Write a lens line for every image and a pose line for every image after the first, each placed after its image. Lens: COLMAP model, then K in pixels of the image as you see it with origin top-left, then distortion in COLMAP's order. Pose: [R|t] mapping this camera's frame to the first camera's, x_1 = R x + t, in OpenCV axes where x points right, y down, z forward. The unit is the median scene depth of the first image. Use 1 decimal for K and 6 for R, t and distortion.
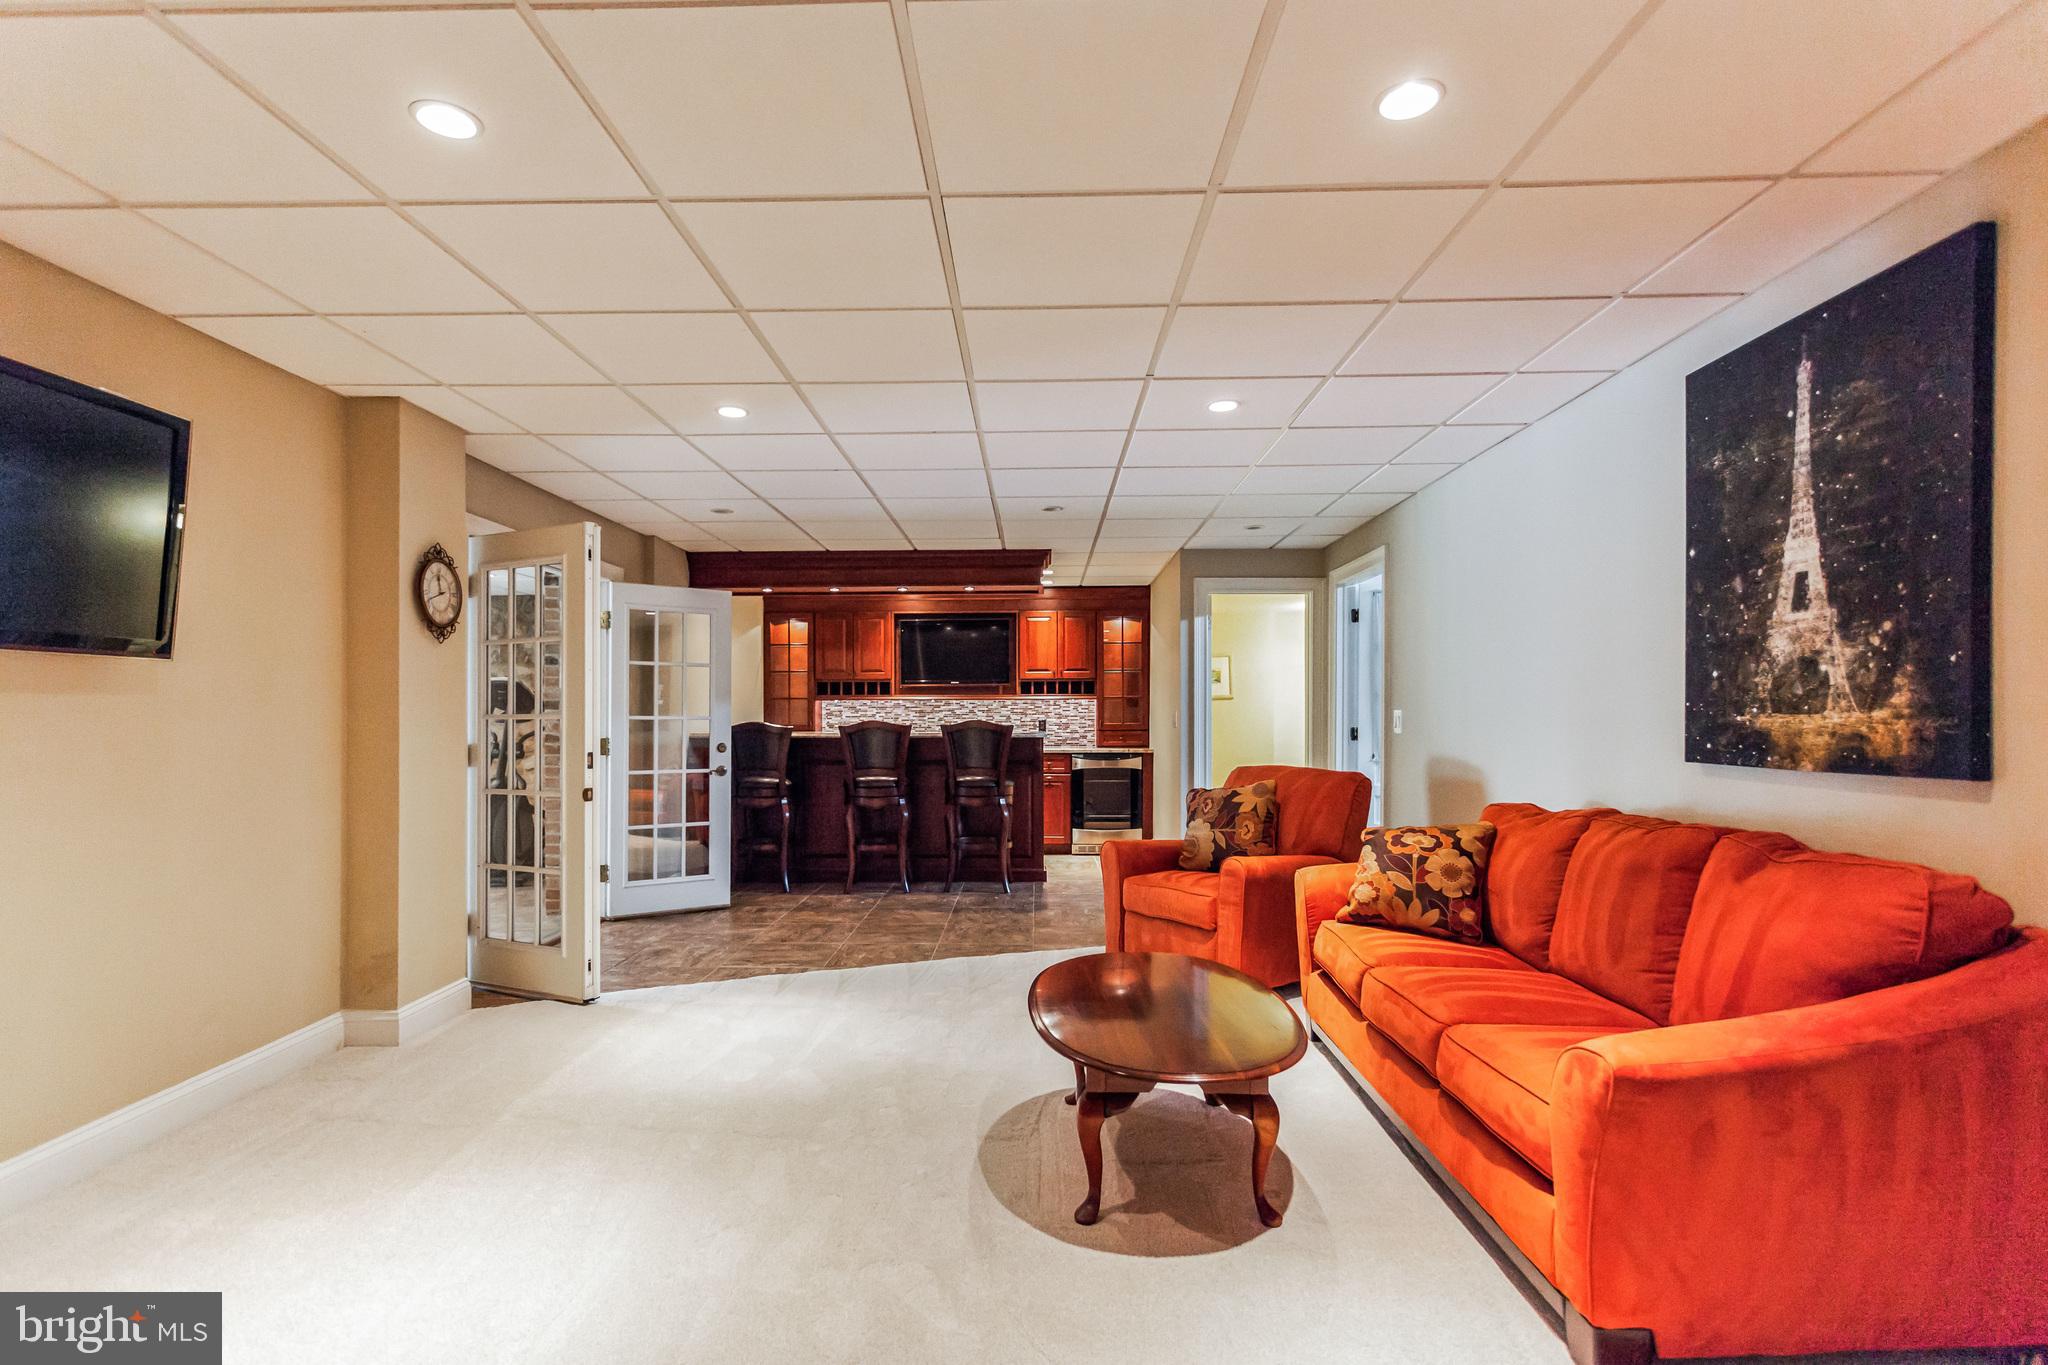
lens RADIAL K [[987.1, 0, 1032.2], [0, 987.1, 716.4], [0, 0, 1]] dist [0.004863, 0.000476]
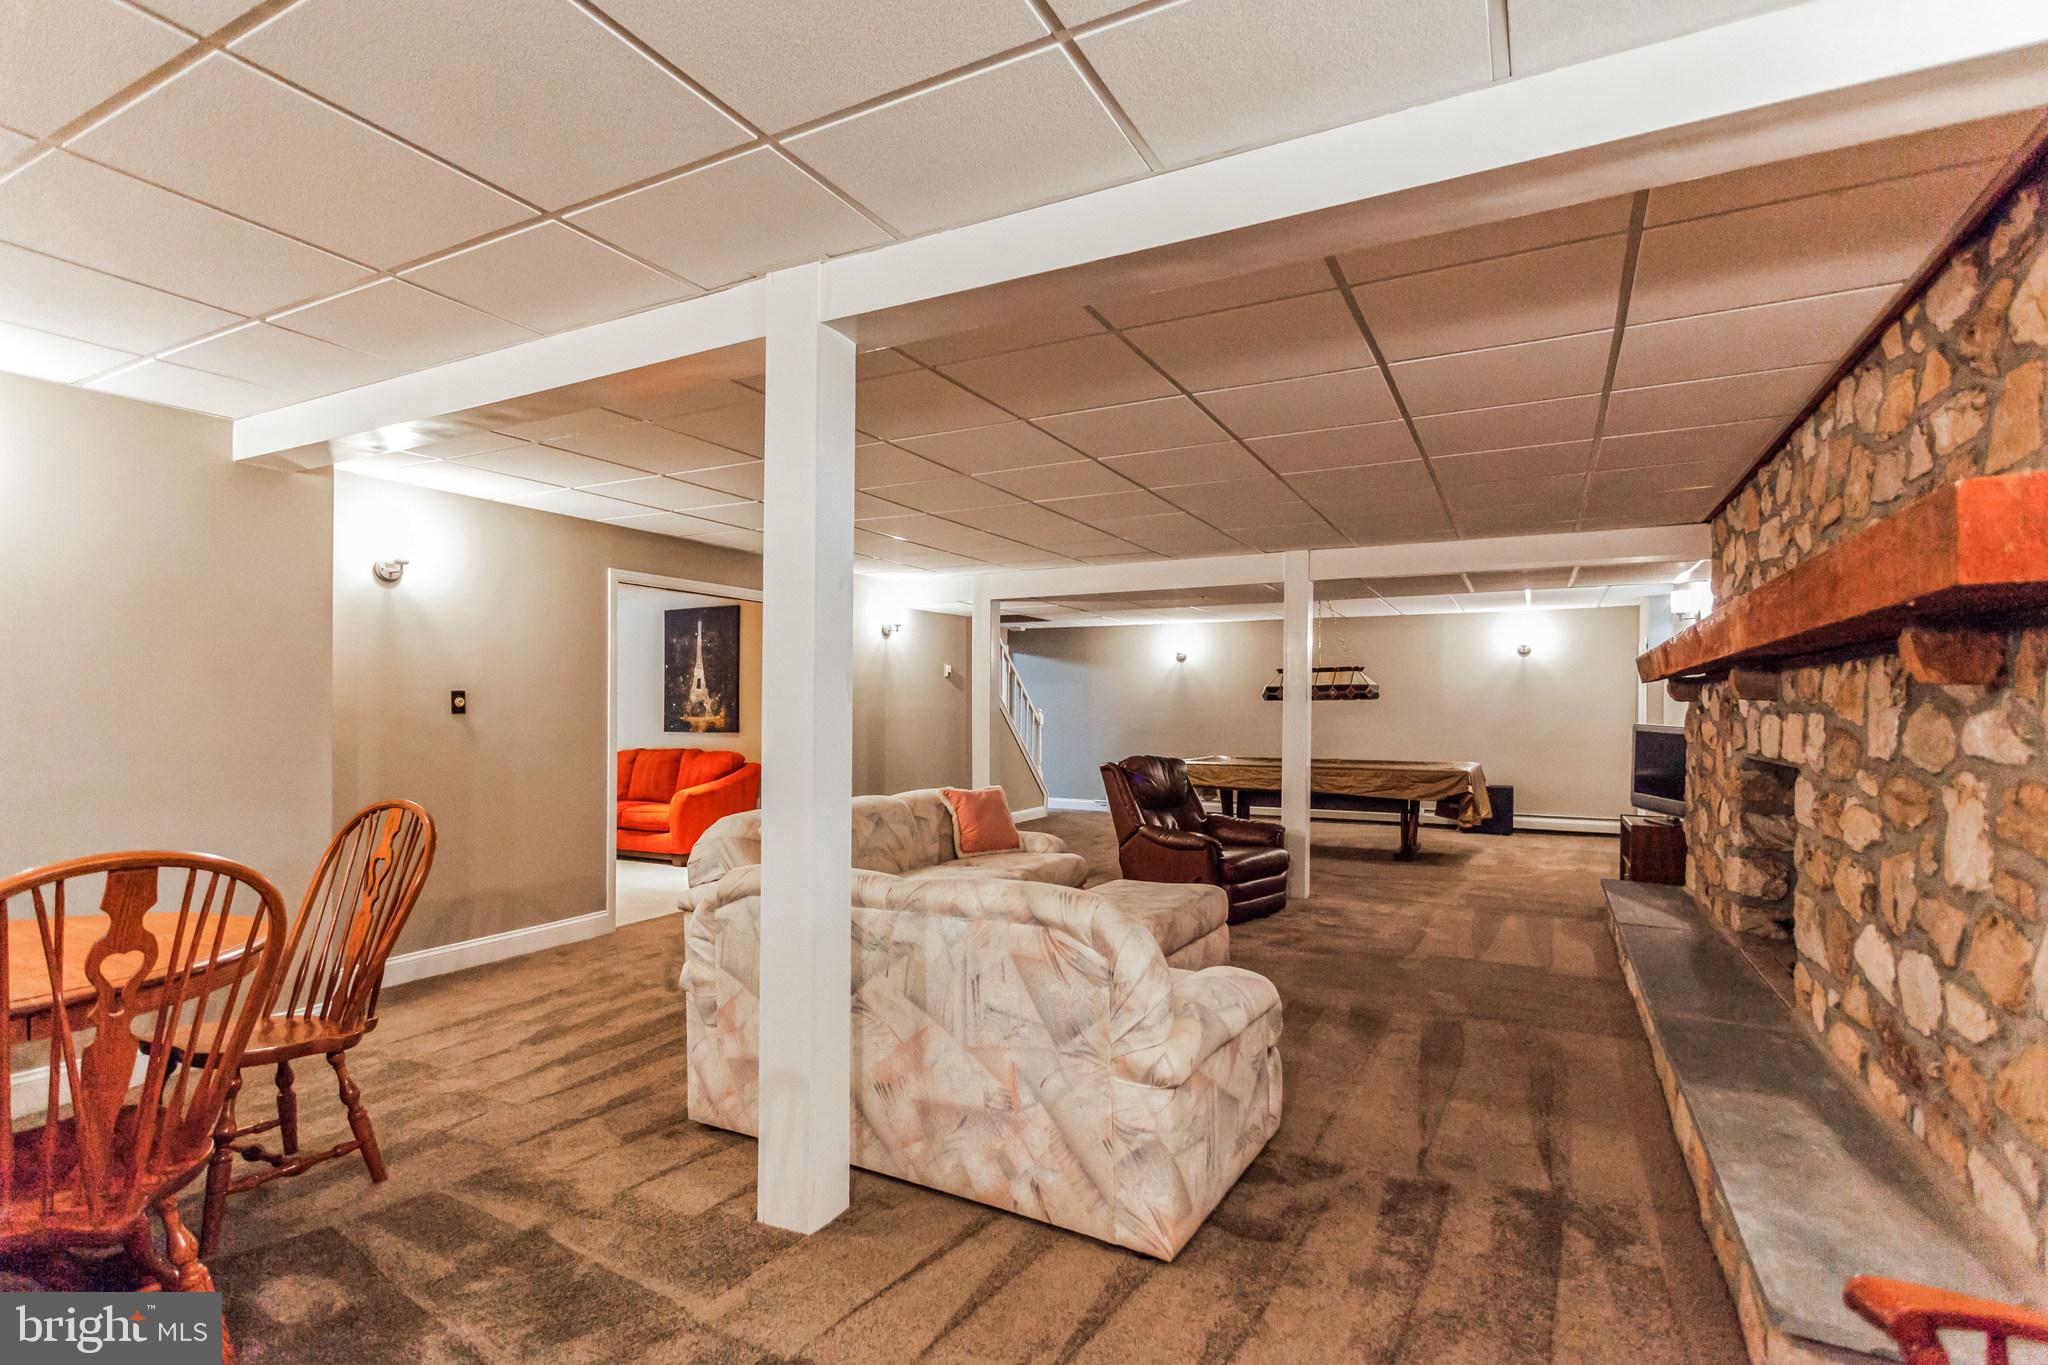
lens RADIAL K [[987.1, 0, 1023.9], [0, 987.1, 696.6], [0, 0, 1]] dist [0.004863, 0.000476]
pose [[0.446837, 0.013061, 0.894520, -1.941968], [0.003055, 0.999865, -0.016125, -0.015791], [-0.894610, 0.009938, 0.446737, -1.694841]]
